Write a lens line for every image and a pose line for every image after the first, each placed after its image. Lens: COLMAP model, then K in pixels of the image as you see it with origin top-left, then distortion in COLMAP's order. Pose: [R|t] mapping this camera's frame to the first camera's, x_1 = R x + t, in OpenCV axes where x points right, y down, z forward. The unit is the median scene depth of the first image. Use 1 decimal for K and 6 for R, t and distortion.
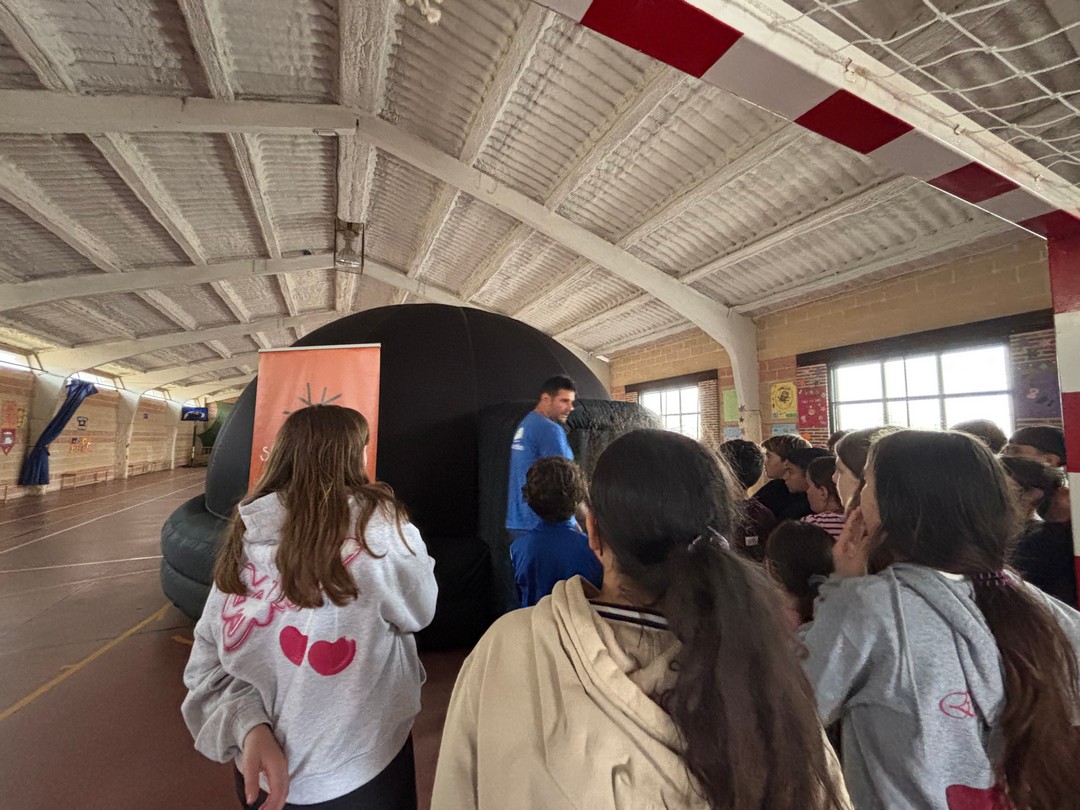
lens RADIAL K [[432.7, 0, 540.0], [0, 432.7, 405.0], [0, 0, 1]] dist [0.000789, 0.000100]
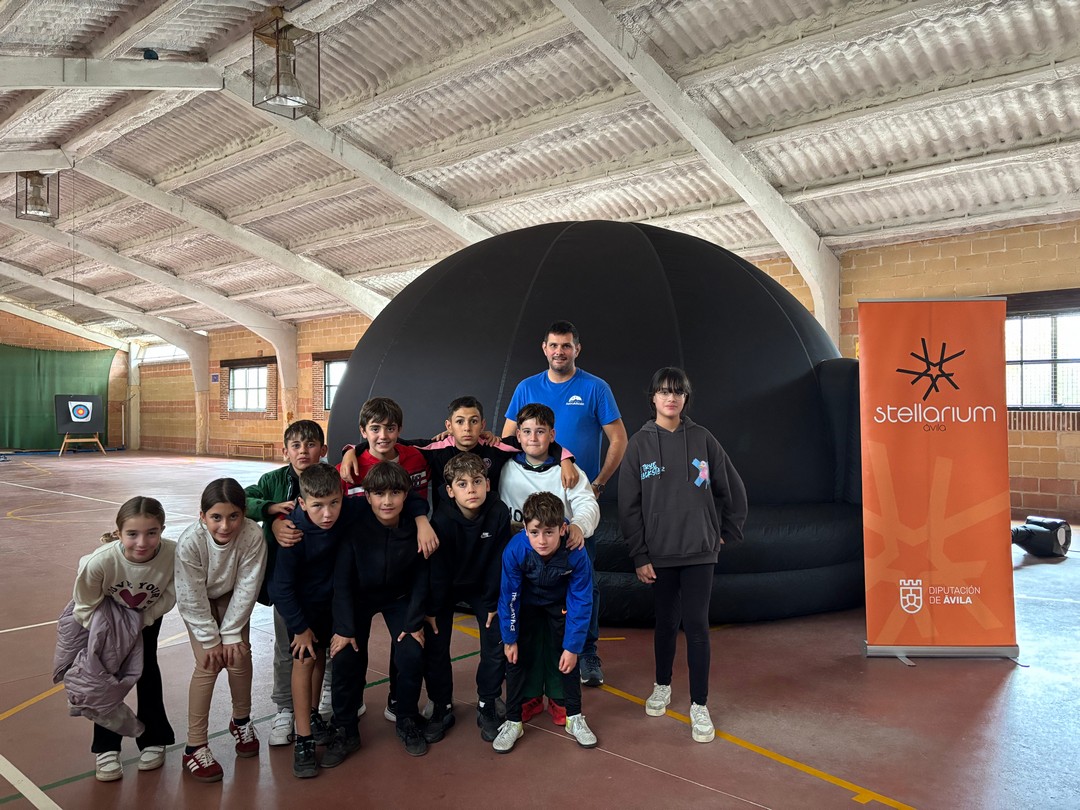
lens RADIAL K [[809.7, 0, 540.0], [0, 809.7, 405.0], [0, 0, 1]] dist [0.047826, -0.042211]
pose [[0.921098, 0.006692, 0.389272, -0.774976], [-0.029709, 0.998145, 0.053137, 0.013781], [-0.388195, -0.060510, 0.919589, -0.209776]]
